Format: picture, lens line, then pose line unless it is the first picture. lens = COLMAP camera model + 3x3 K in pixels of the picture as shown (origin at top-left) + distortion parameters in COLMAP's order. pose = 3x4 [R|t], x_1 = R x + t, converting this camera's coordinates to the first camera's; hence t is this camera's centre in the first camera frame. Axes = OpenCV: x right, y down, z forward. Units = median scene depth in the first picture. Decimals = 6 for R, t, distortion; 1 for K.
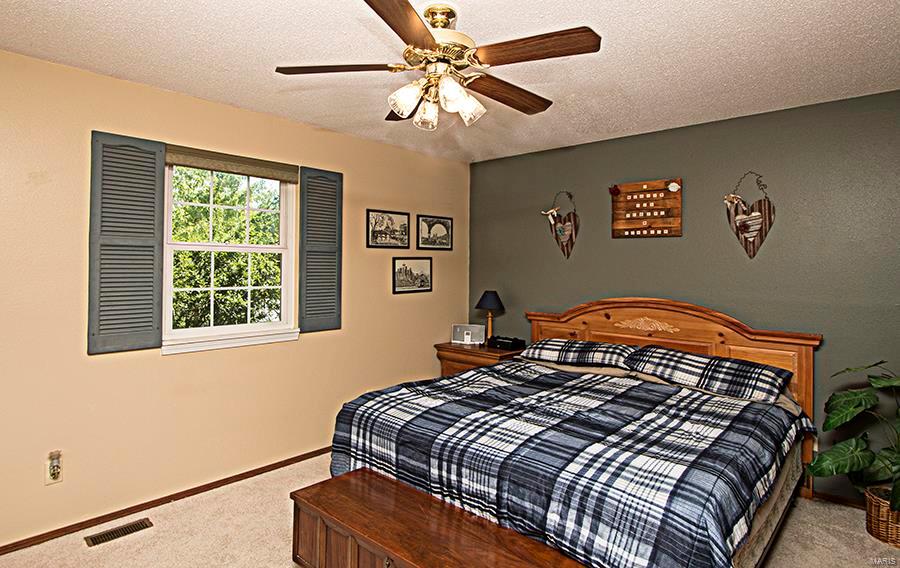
lens RADIAL K [[498.3, 0, 449.6], [0, 498.3, 276.5], [0, 0, 1]] dist [-0.007347, -0.000023]
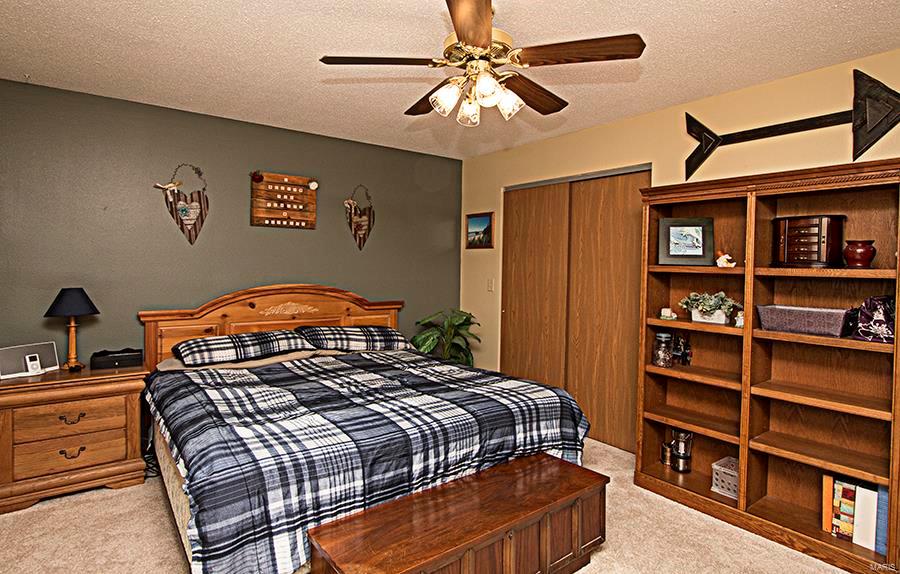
lens RADIAL K [[480.6, 0, 449.8], [0, 480.6, 285.0], [0, 0, 1]] dist [-0.022607, -0.000411]
pose [[0.175874, -0.051717, 0.983053, -0.566871], [0.006311, 0.998658, 0.051409, -0.006425], [-0.984393, -0.002837, 0.175964, 0.478020]]
